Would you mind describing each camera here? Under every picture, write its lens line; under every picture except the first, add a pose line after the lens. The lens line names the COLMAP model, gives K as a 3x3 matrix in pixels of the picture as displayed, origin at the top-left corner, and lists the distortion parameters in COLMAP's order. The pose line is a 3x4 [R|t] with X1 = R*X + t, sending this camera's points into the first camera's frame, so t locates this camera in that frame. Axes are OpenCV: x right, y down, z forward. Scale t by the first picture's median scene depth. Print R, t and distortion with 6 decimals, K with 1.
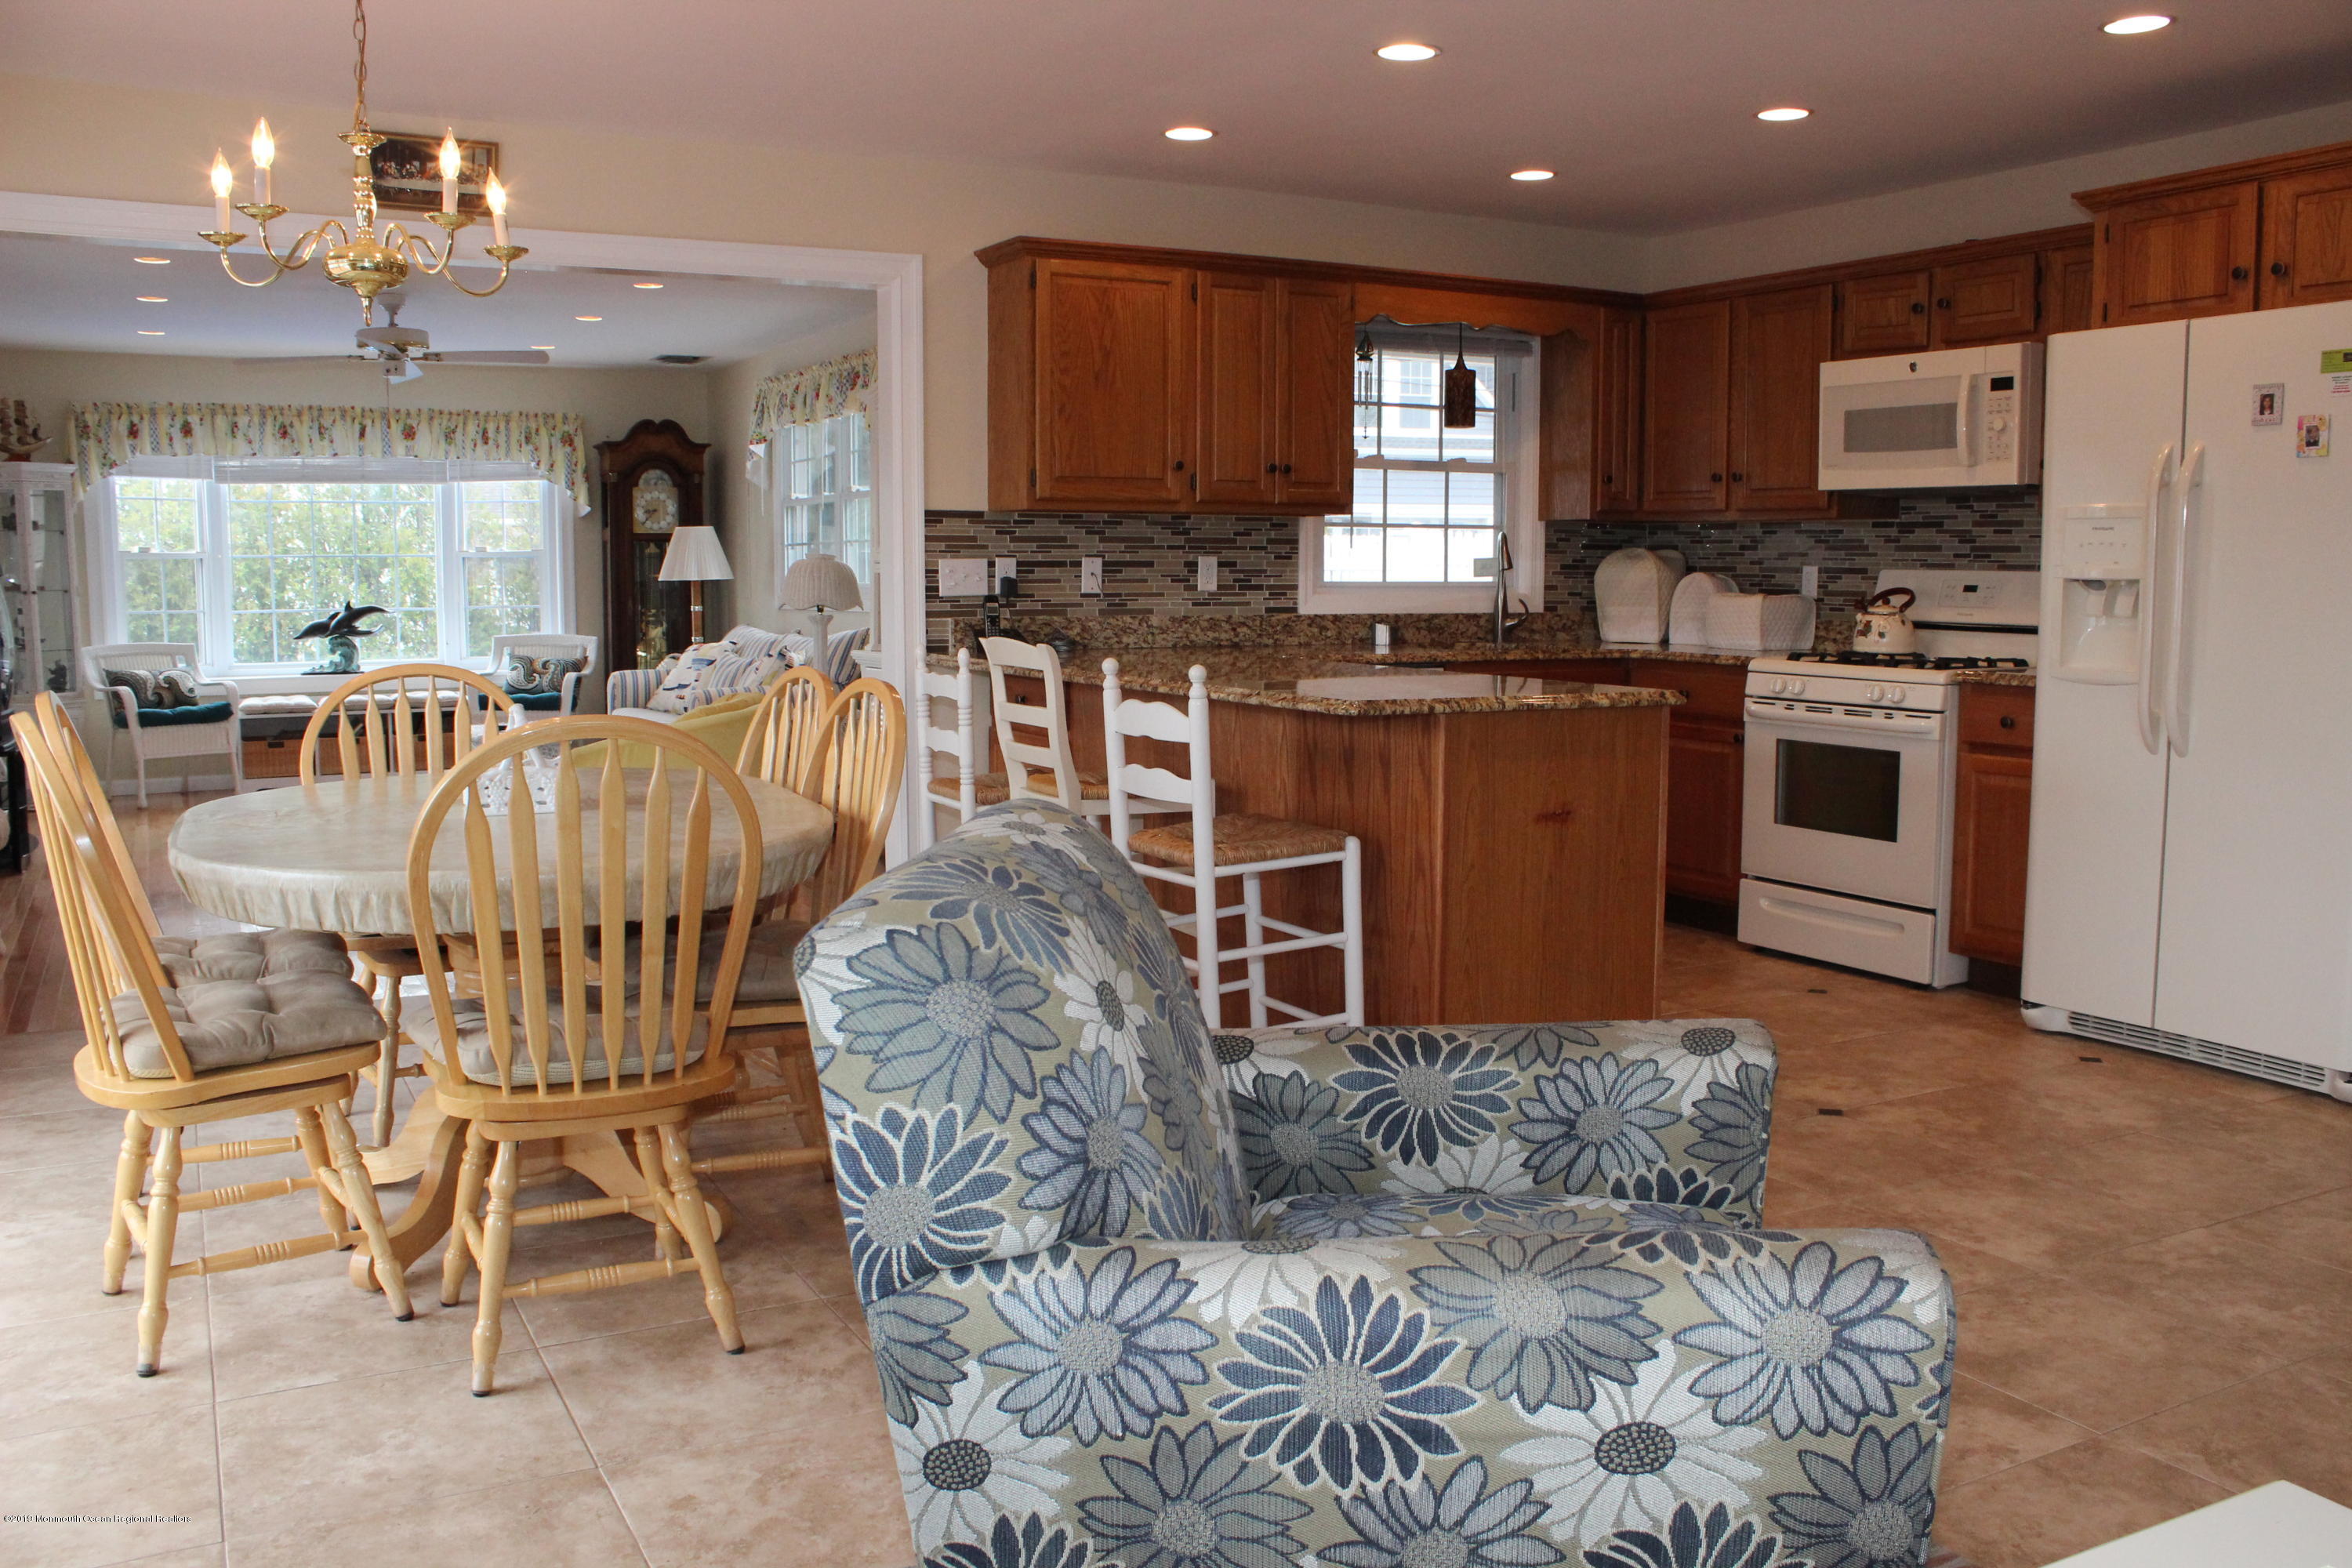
lens RADIAL K [[1999.1, 0, 1166.9], [0, 1999.1, 784.9], [0, 0, 1]] dist [-0.145992, 0.098700]
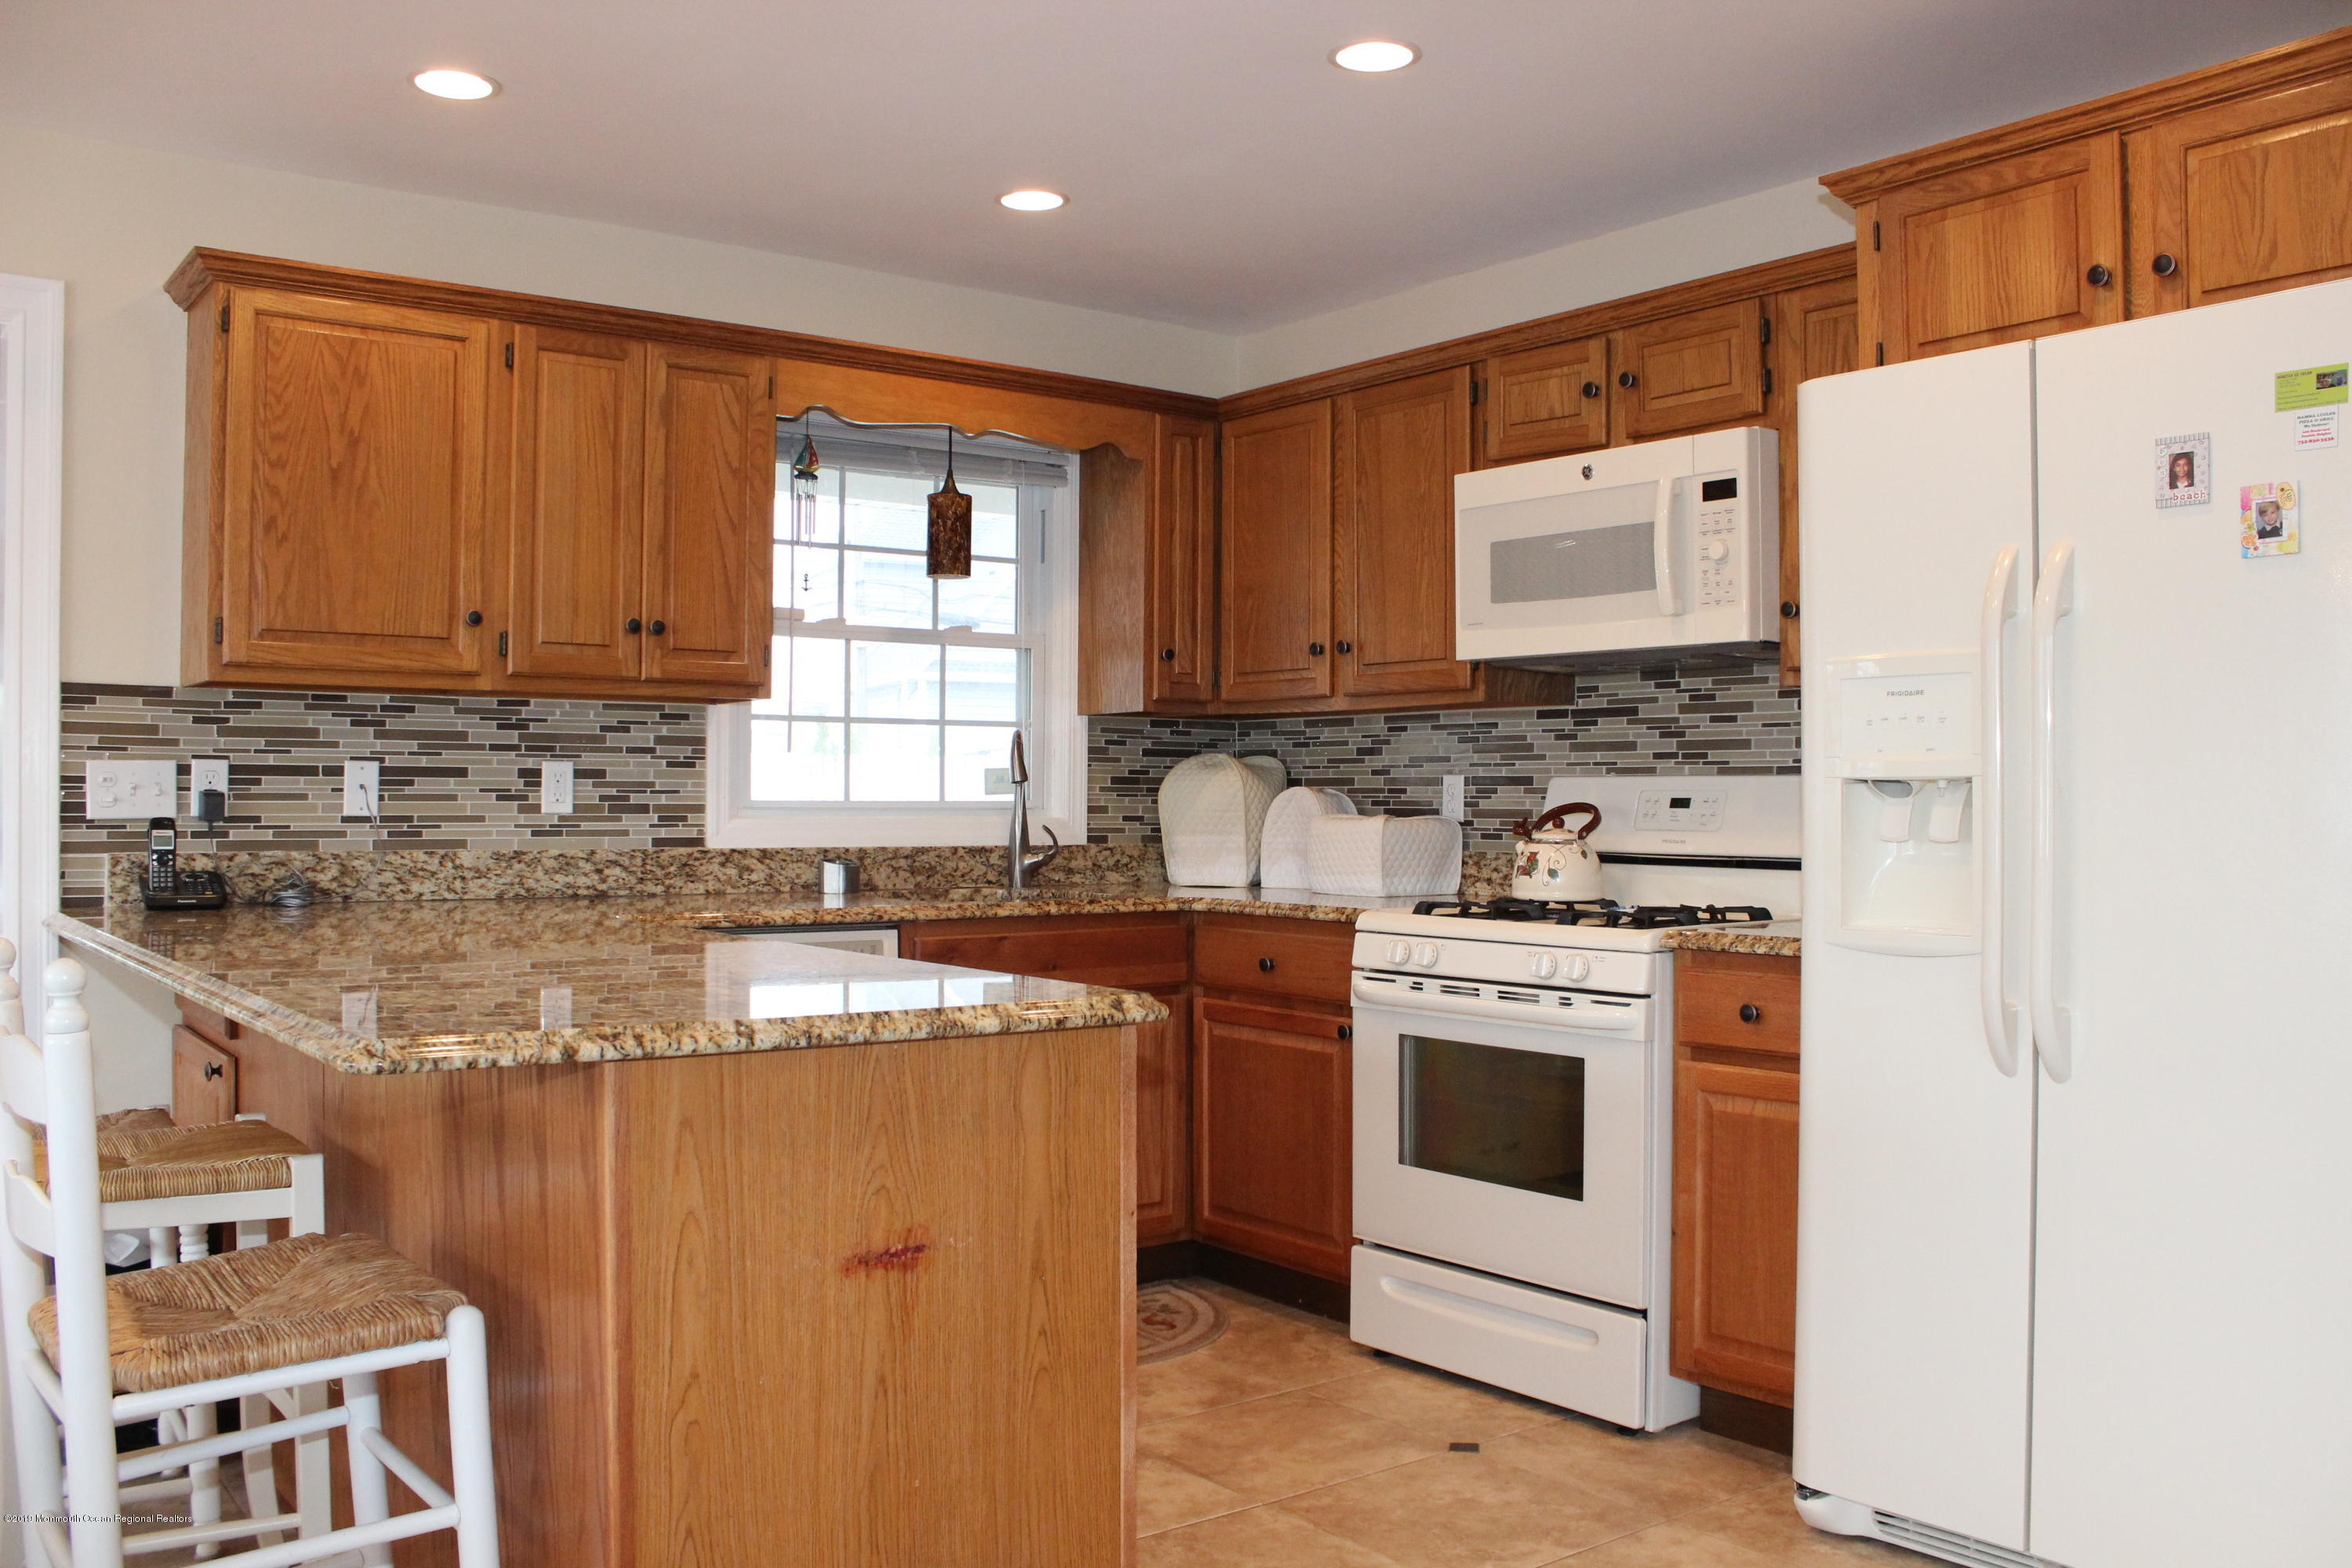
lens RADIAL K [[1999.1, 0, 1163.0], [0, 1999.1, 785.0], [0, 0, 1]] dist [-0.145992, 0.098700]
pose [[0.989465, 0.002565, 0.144750, 0.134260], [0.014340, 0.993190, -0.115617, -0.029890], [-0.144061, 0.116475, 0.982690, 0.349458]]
